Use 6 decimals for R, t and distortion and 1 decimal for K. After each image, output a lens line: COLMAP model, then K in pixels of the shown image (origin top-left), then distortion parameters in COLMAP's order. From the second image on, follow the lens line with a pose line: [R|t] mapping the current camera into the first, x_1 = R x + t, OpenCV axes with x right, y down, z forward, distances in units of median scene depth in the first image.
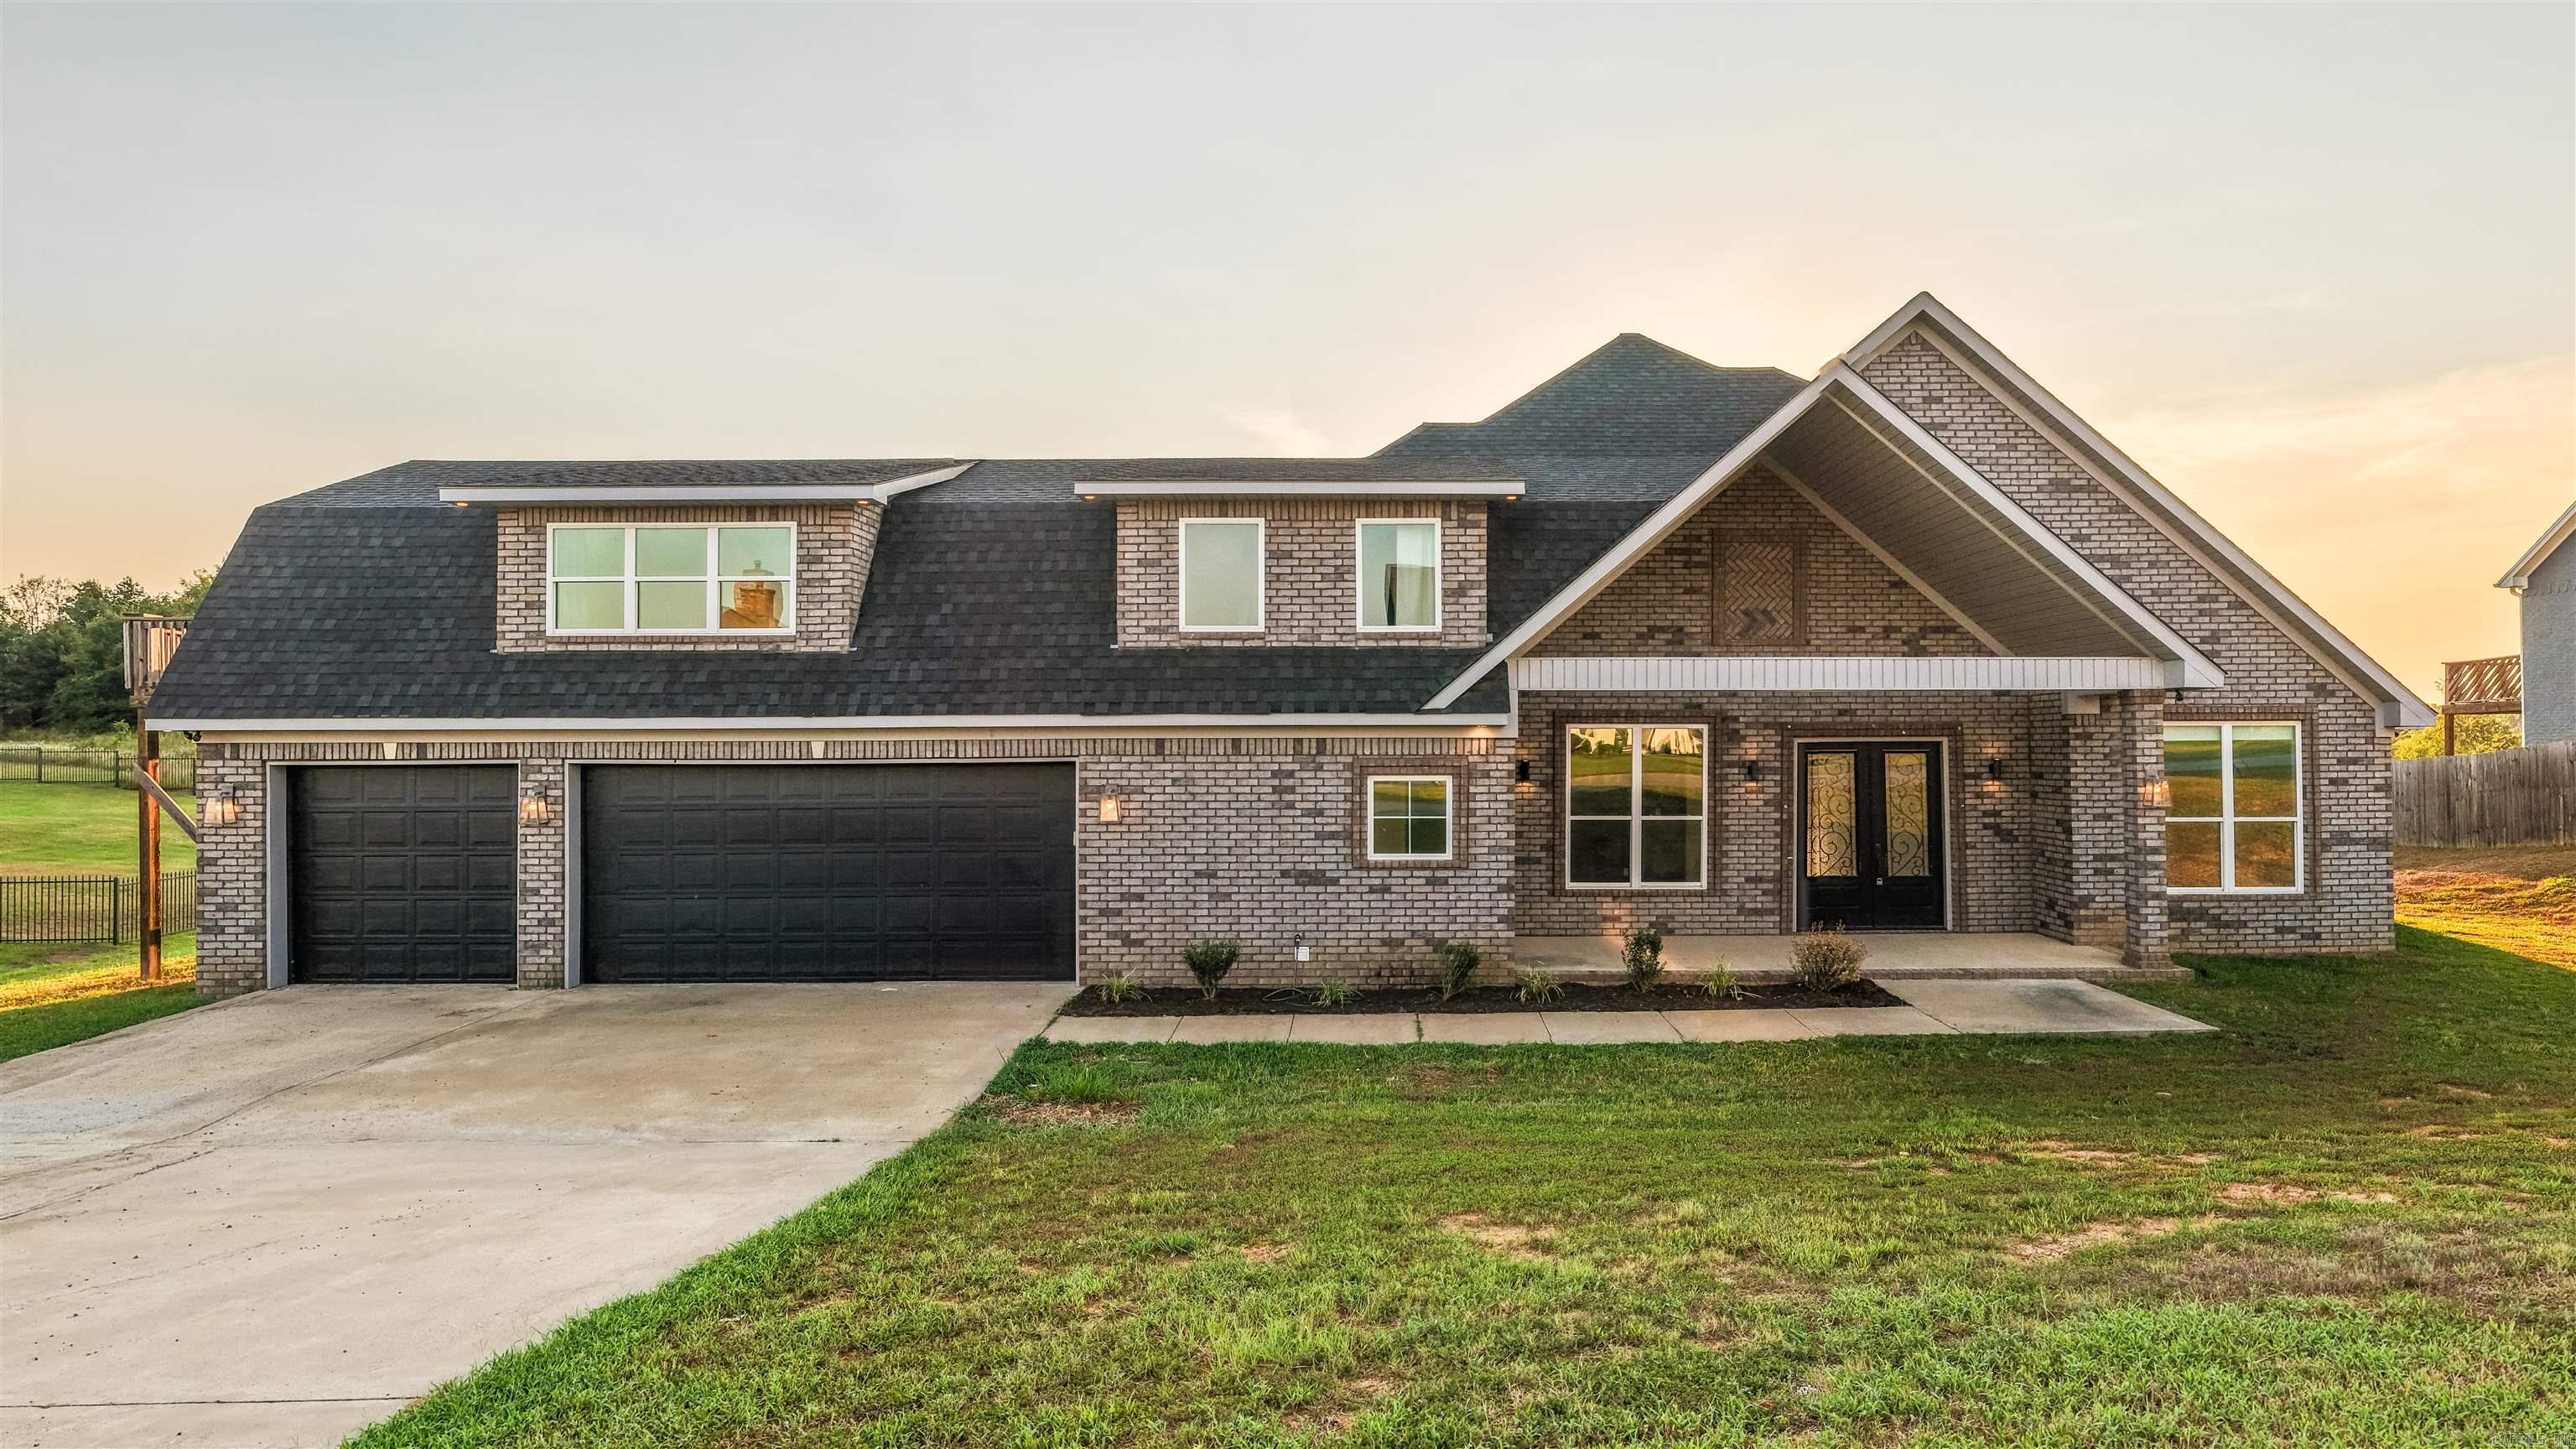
lens RADIAL K [[1507.5, 0, 1274.9], [0, 1507.5, 750.8], [0, 0, 1]] dist [0.000996, 0.001145]
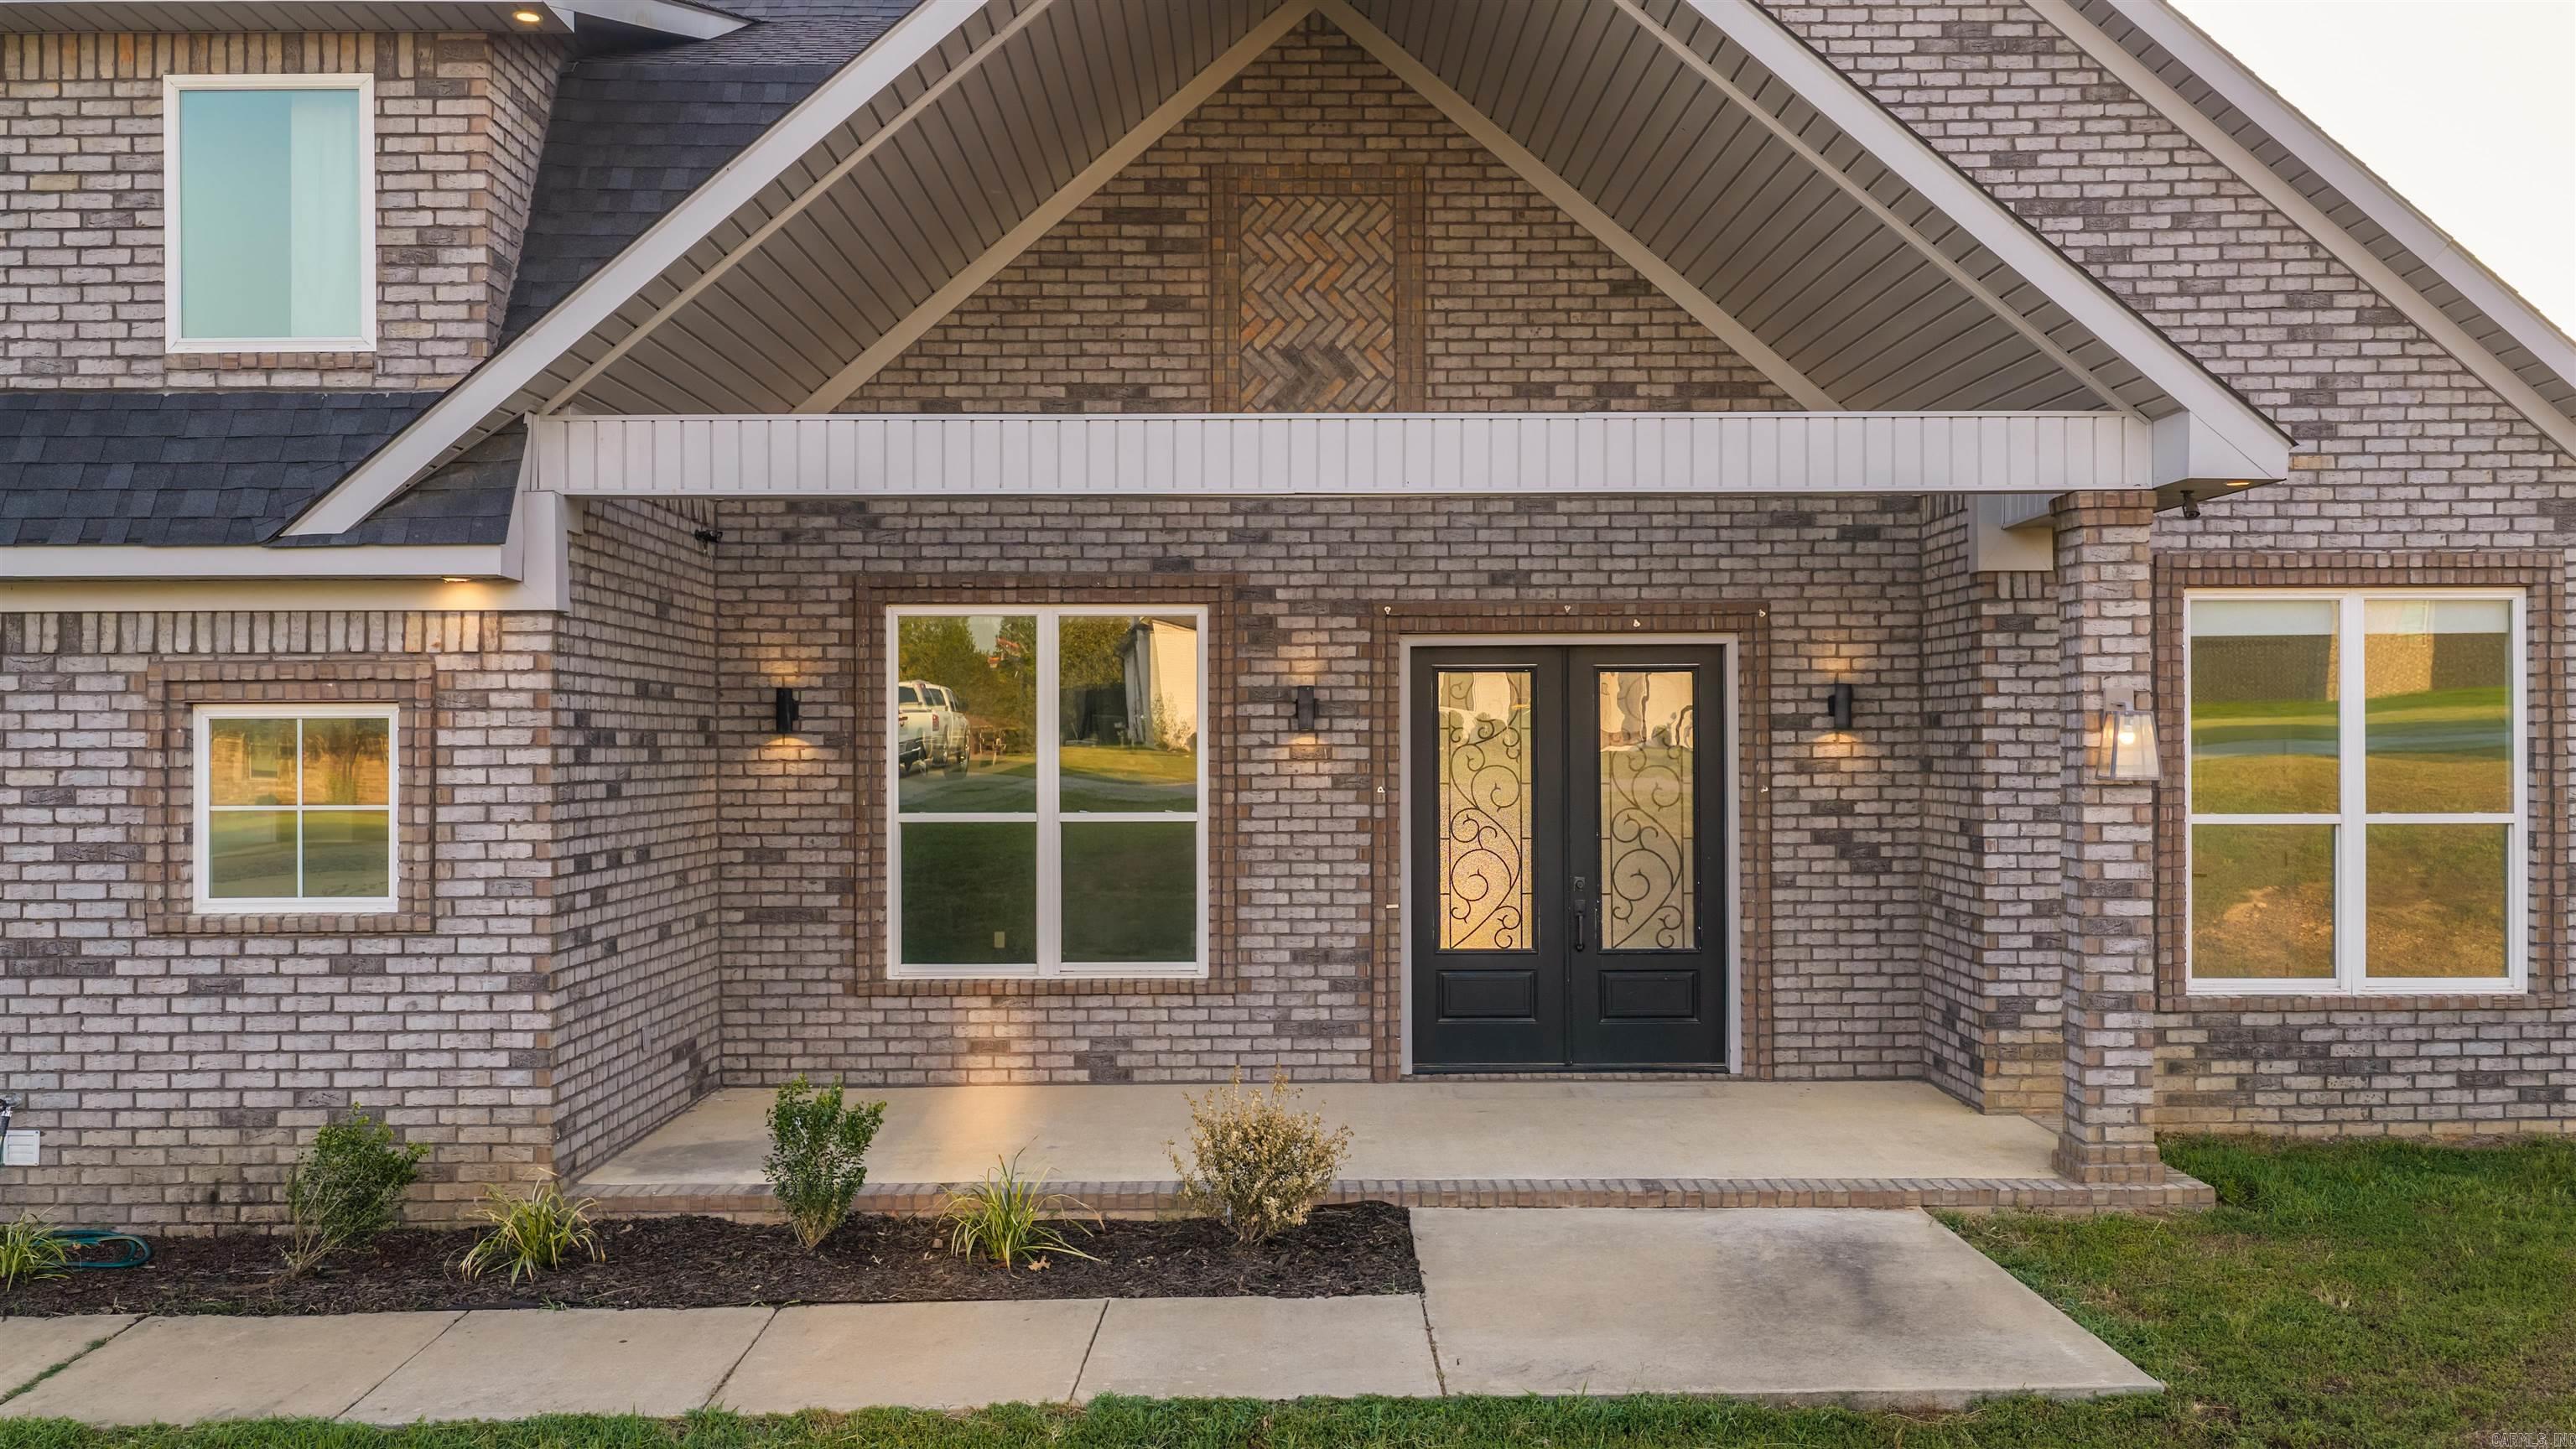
lens RADIAL K [[2169.6, 0, 1297.0], [0, 2169.6, 744.4], [0, 0, 1]] dist [0.033868, -0.064983]
pose [[0.999995, -0.000229, -0.003301, 0.339678], [0.000212, 0.999986, -0.005274, 0.028323], [0.003302, 0.005274, 0.999981, 0.389464]]
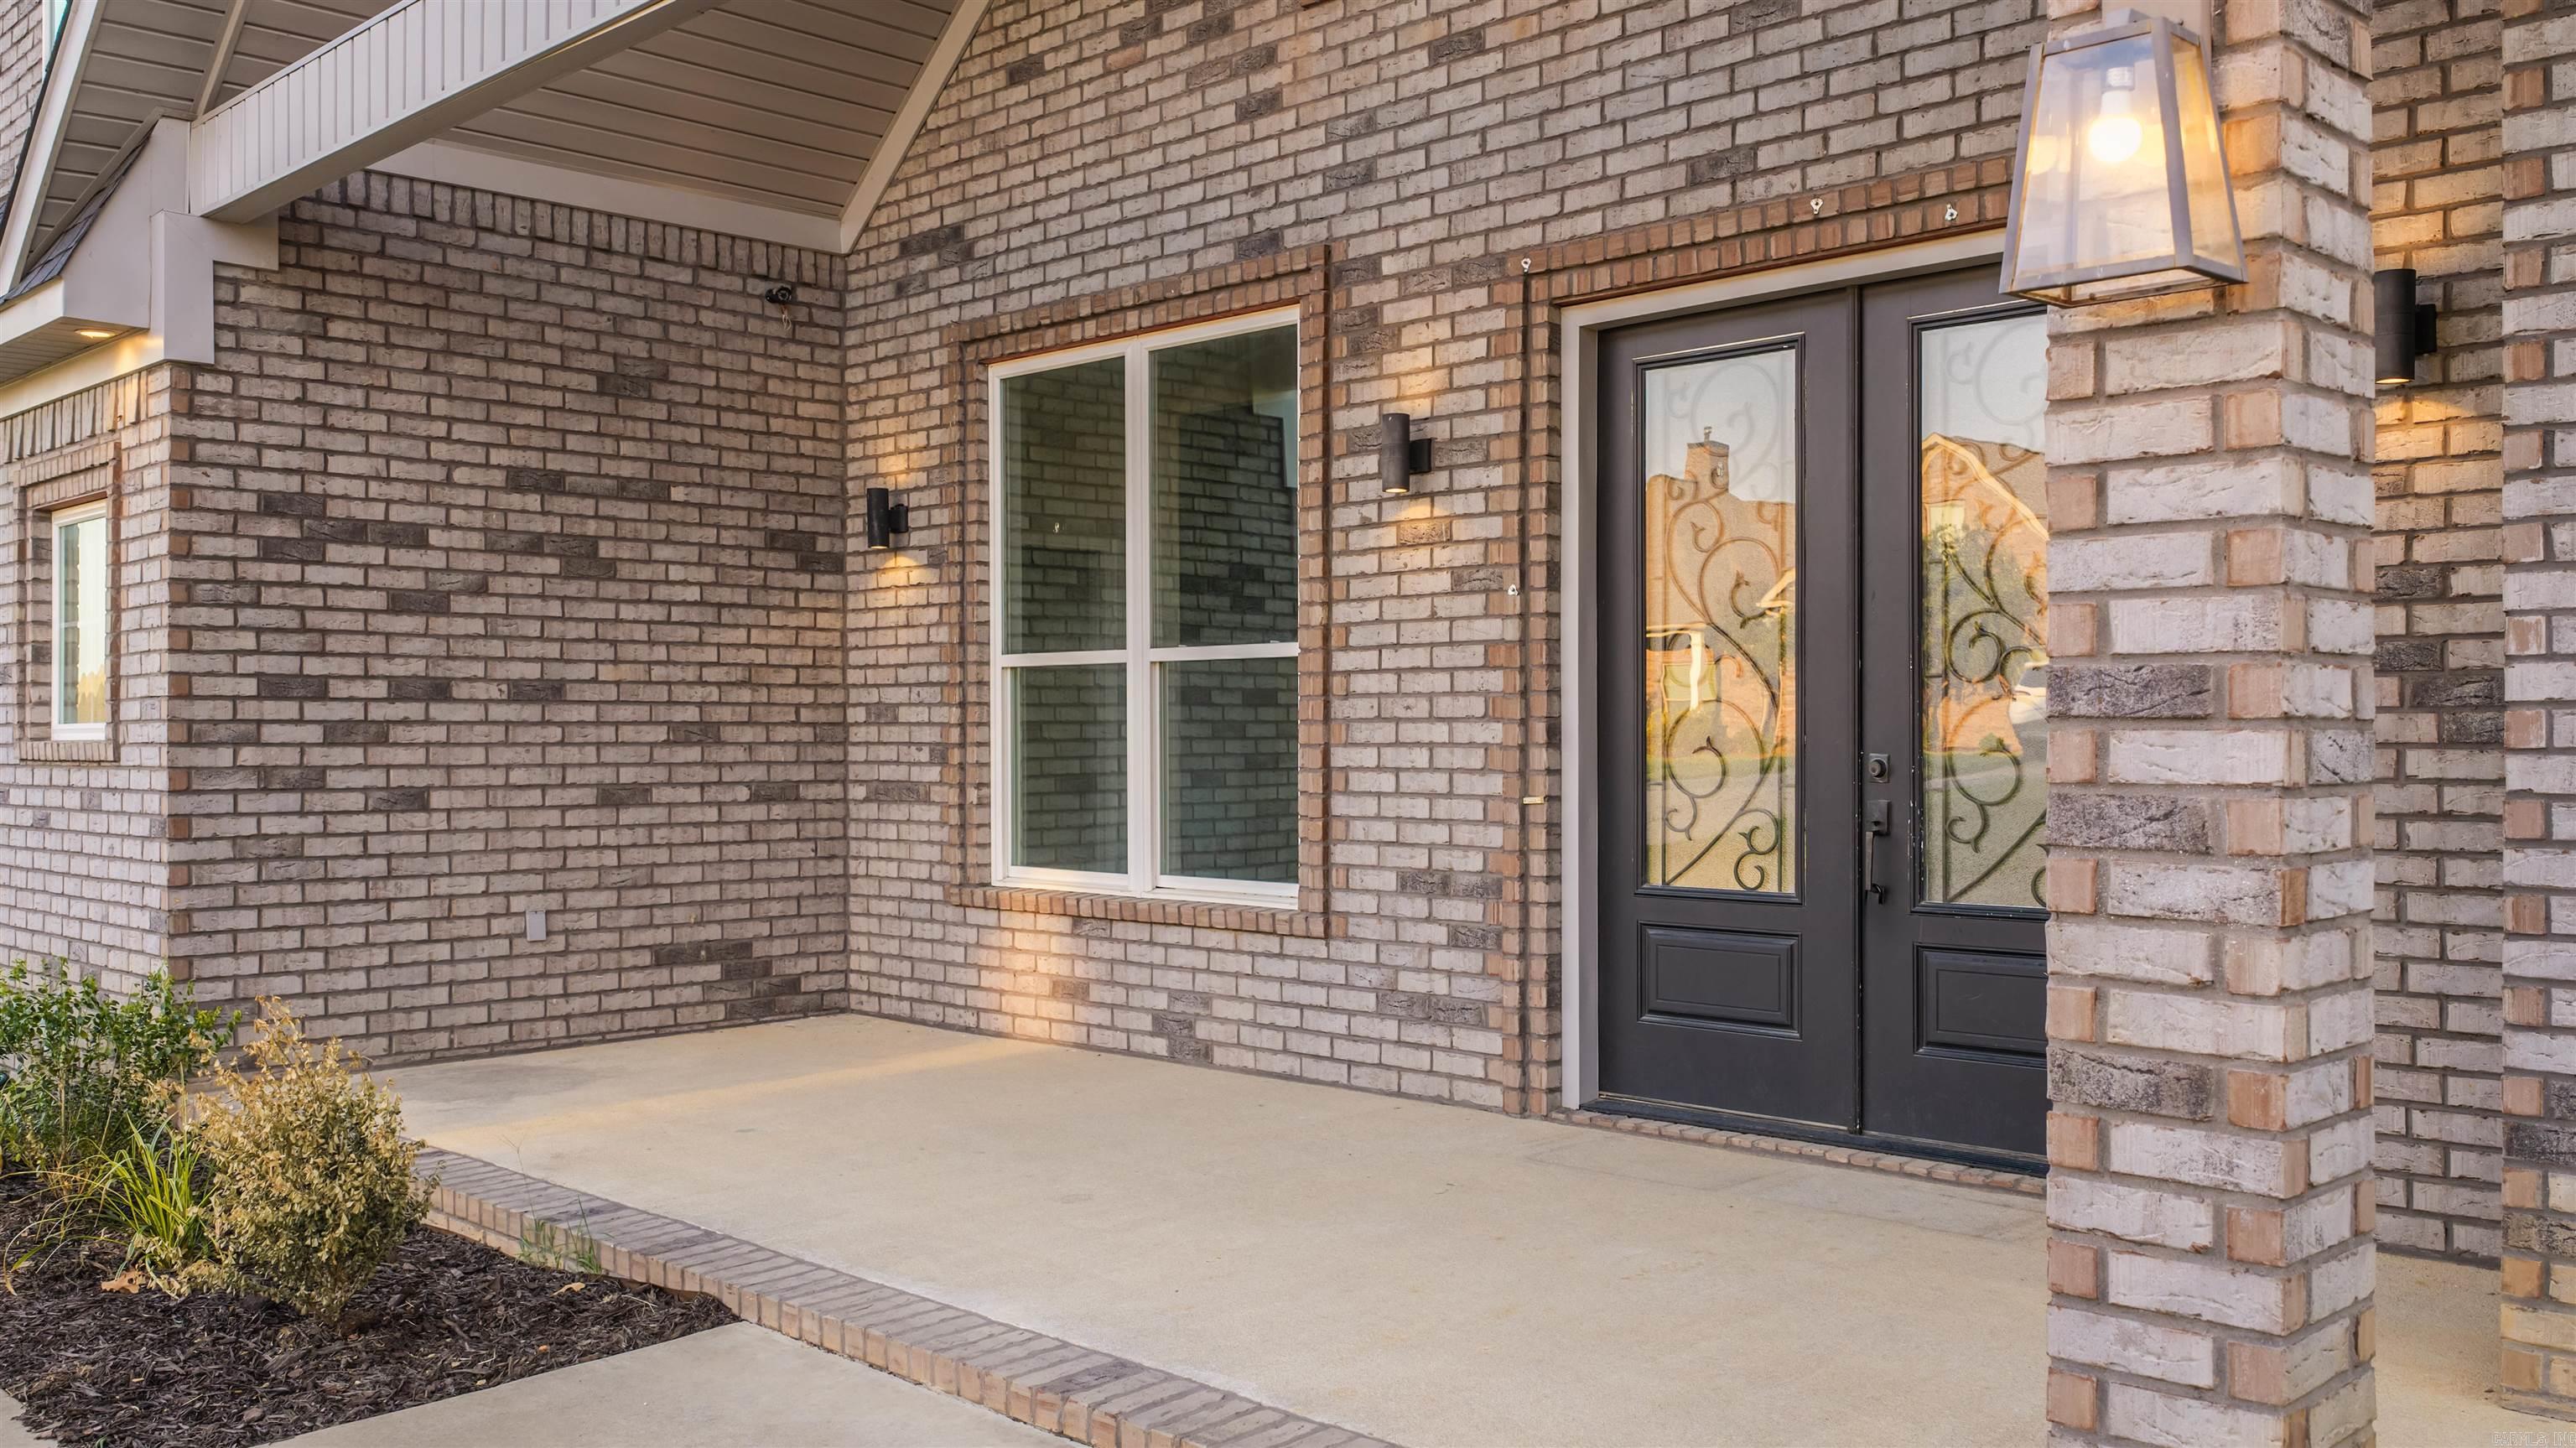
lens RADIAL K [[2169.5, 0, 1275.8], [0, 2169.5, 744.4], [0, 0, 1]] dist [0.033868, -0.064983]
pose [[0.694427, 0.004944, -0.719546, 0.608917], [-0.003991, 0.999987, 0.003019, 0.065095], [0.719552, 0.000775, 0.694438, 0.779283]]
